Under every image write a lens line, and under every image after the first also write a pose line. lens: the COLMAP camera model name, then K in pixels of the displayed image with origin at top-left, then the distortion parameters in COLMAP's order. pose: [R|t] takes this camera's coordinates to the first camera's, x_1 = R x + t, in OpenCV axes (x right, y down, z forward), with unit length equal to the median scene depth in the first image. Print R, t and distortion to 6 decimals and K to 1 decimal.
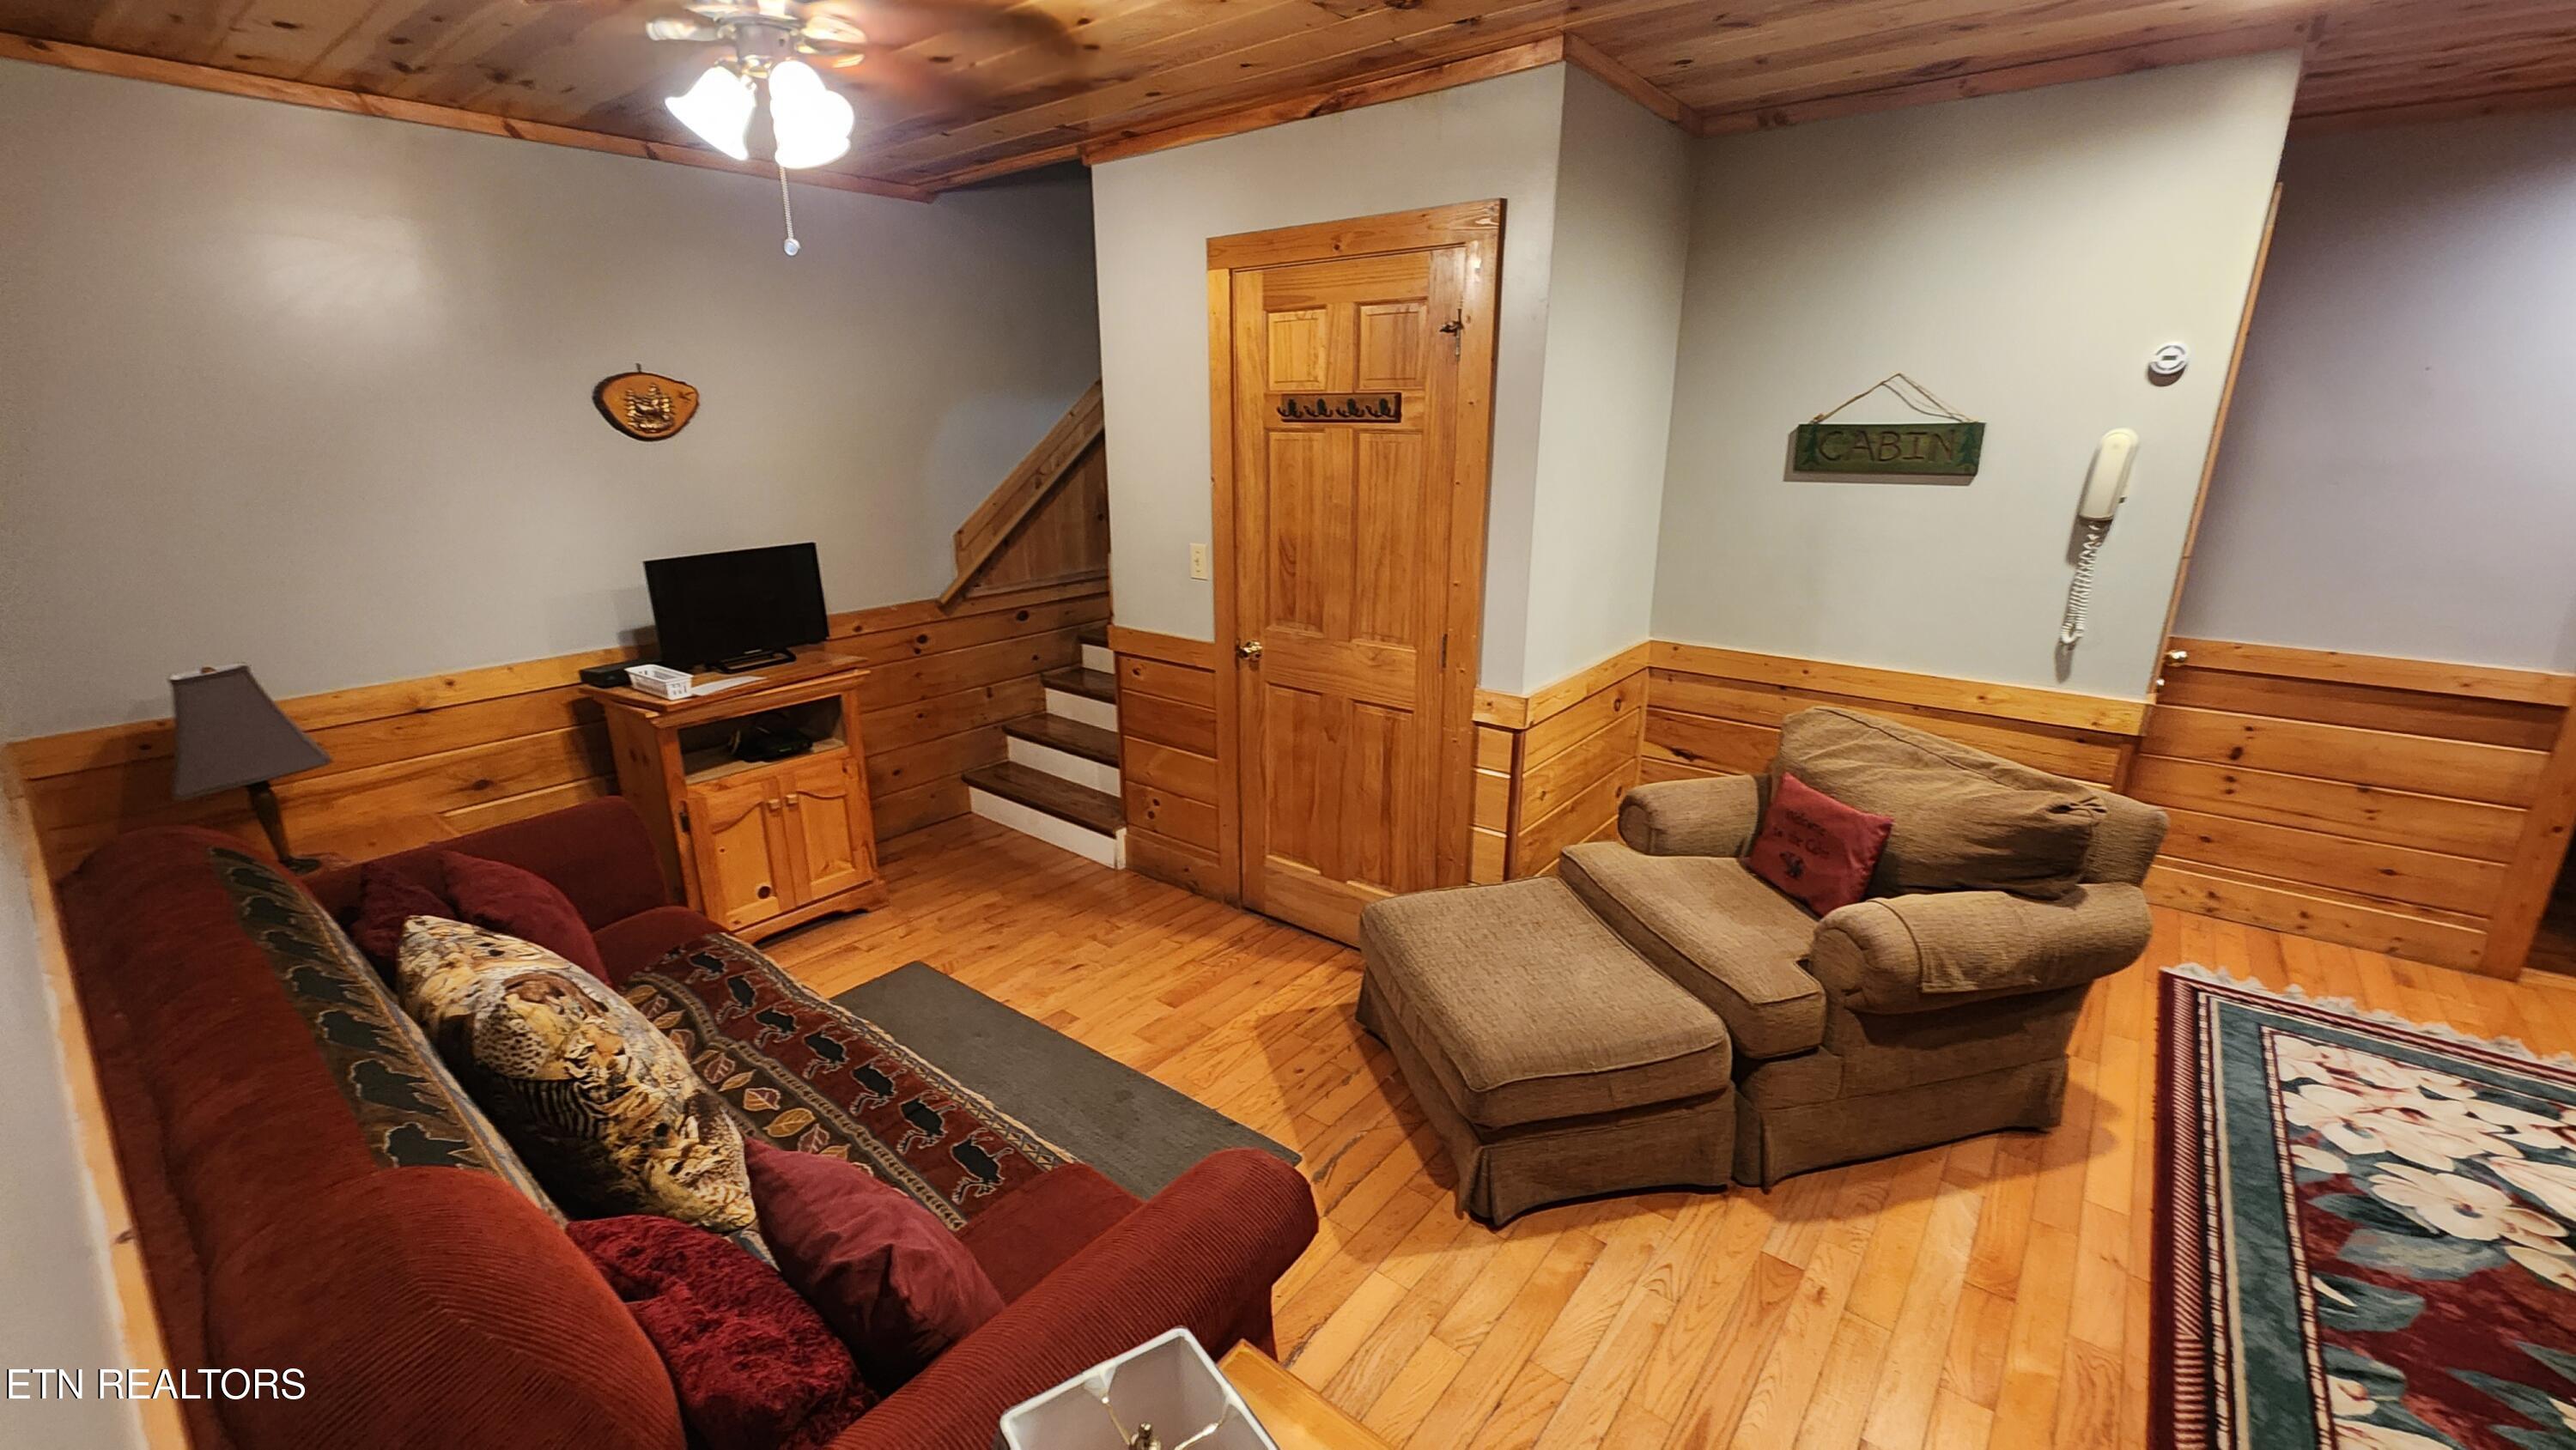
lens RADIAL K [[1057.6, 0, 1220.2], [0, 1057.6, 742.0], [0, 0, 1]] dist [0.004985, 0.000073]
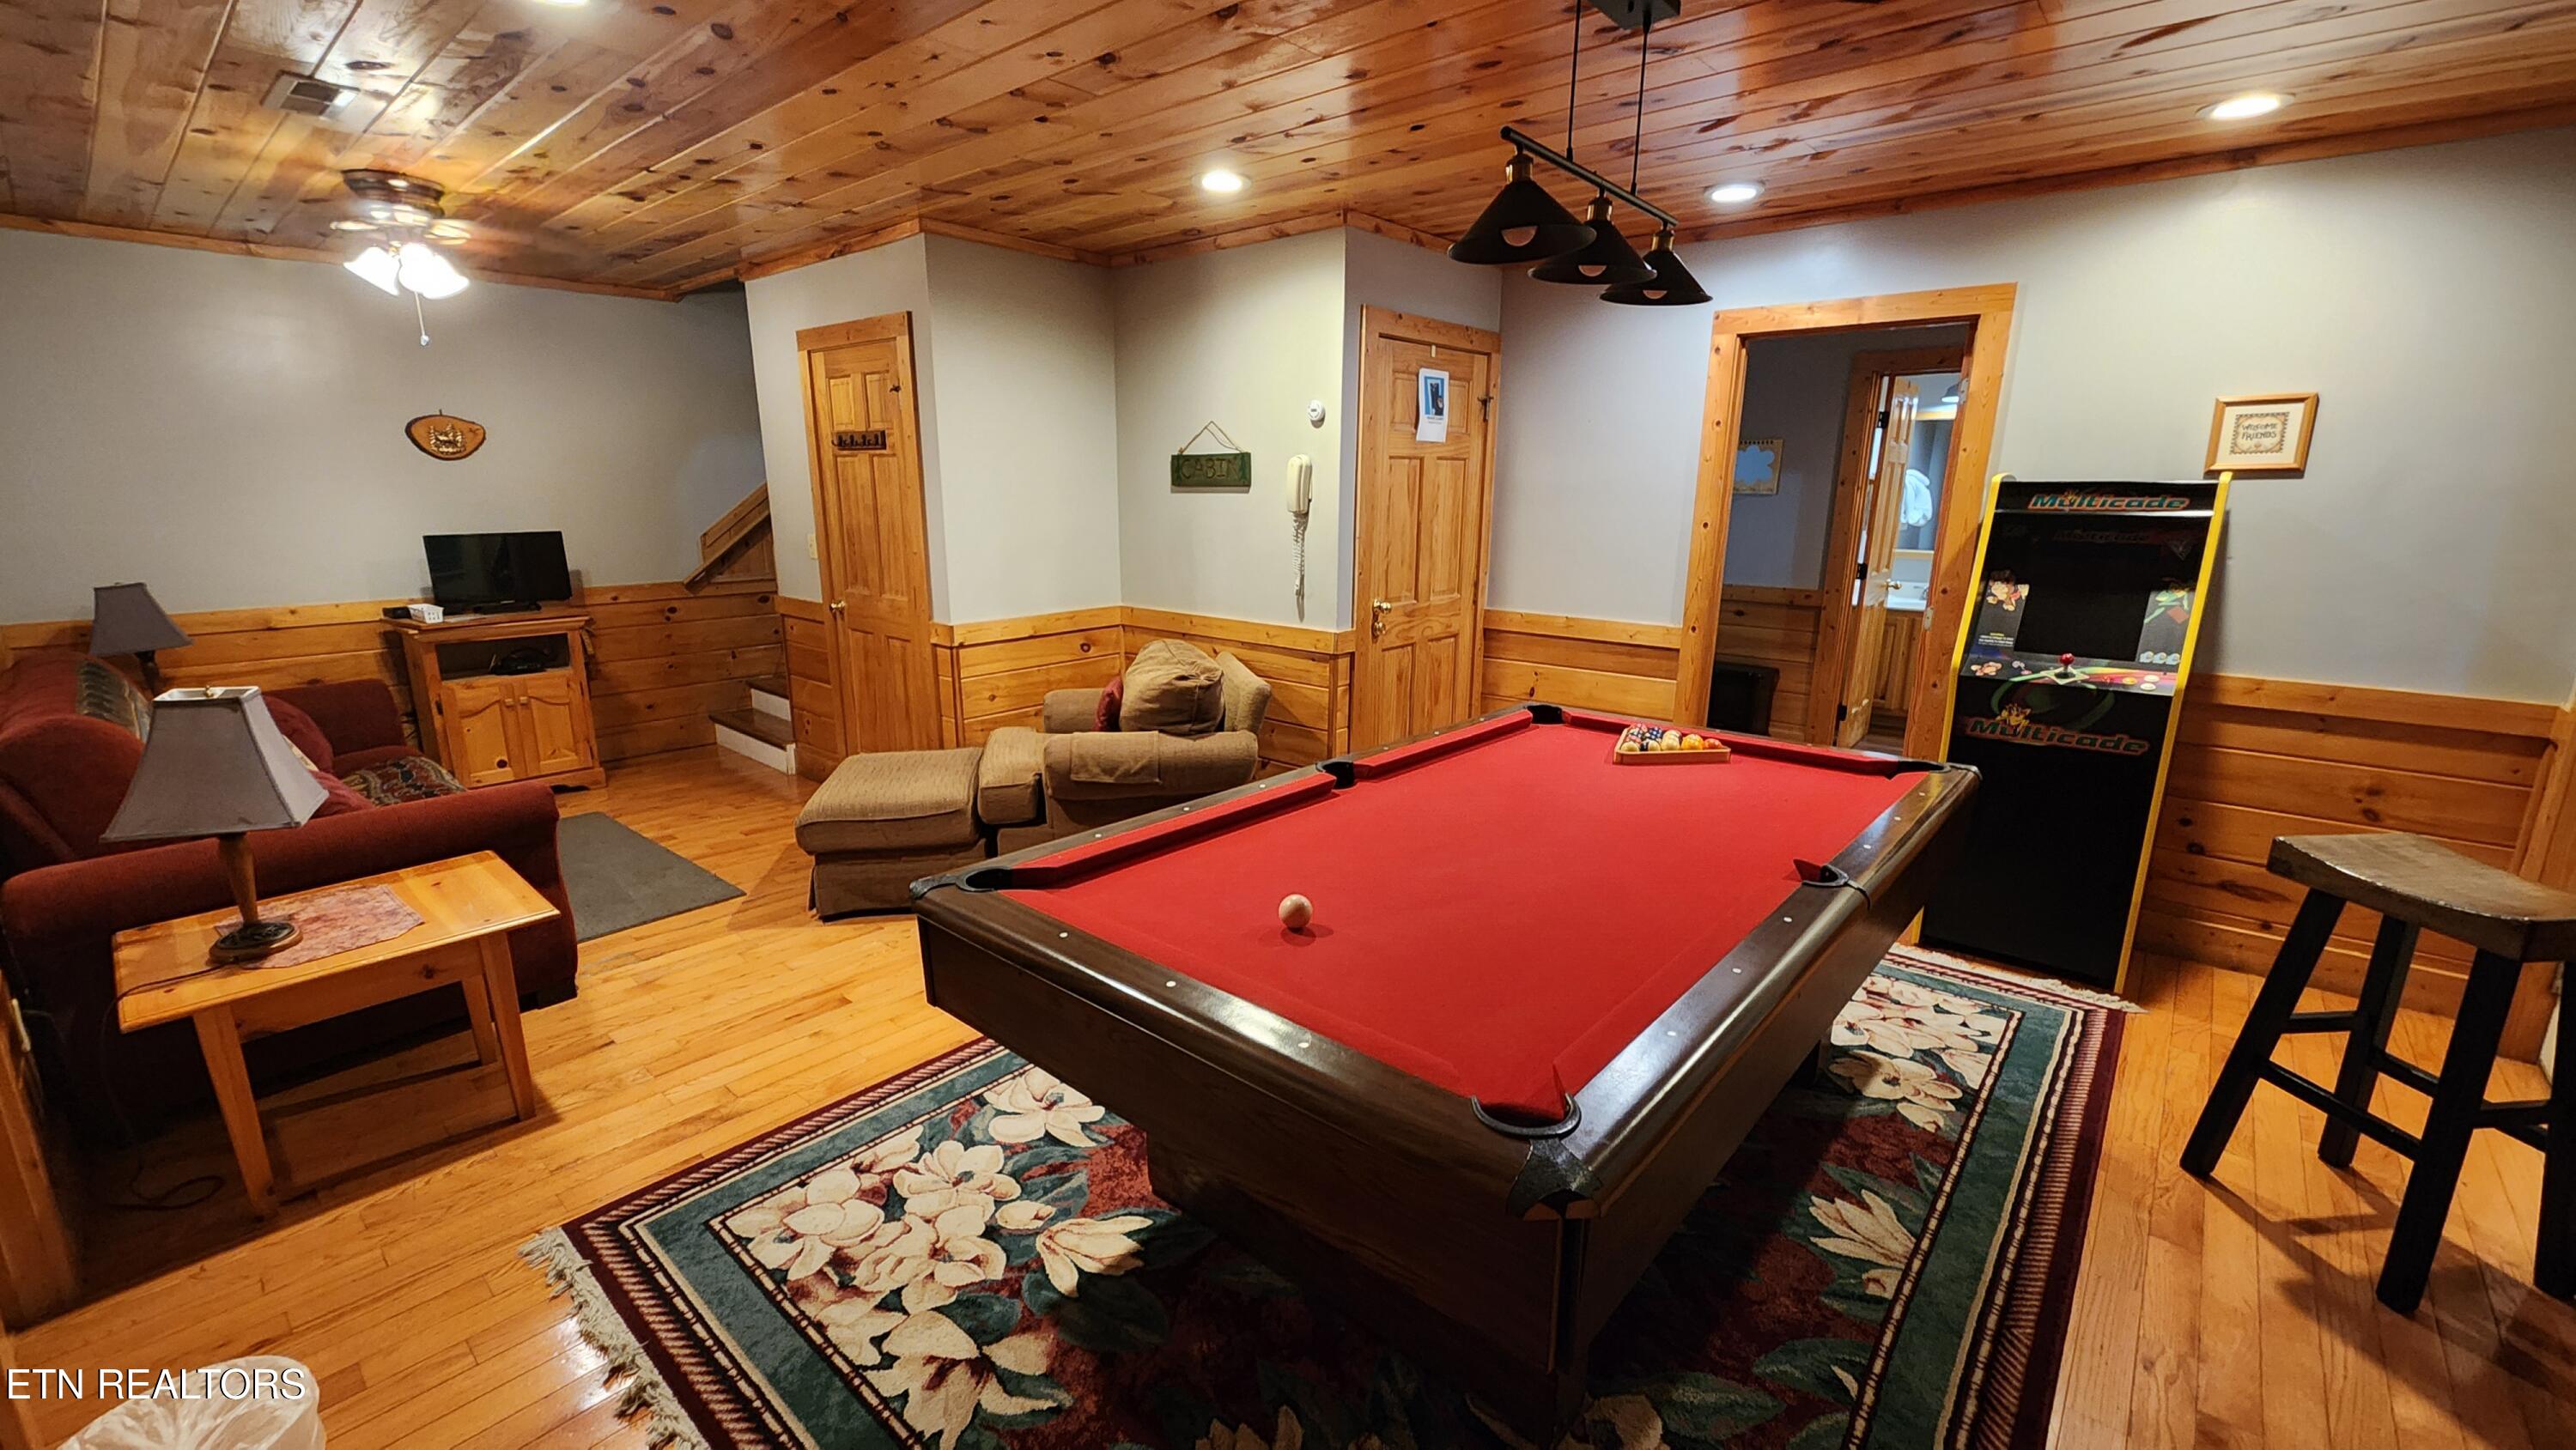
lens RADIAL K [[1057.6, 0, 1220.9], [0, 1057.6, 746.6], [0, 0, 1]] dist [0.004985, 0.000073]
pose [[0.998903, 0.020982, -0.041852, 0.668598], [-0.023186, 0.998331, -0.052885, 0.184756], [0.040673, 0.053797, 0.997723, -0.455528]]
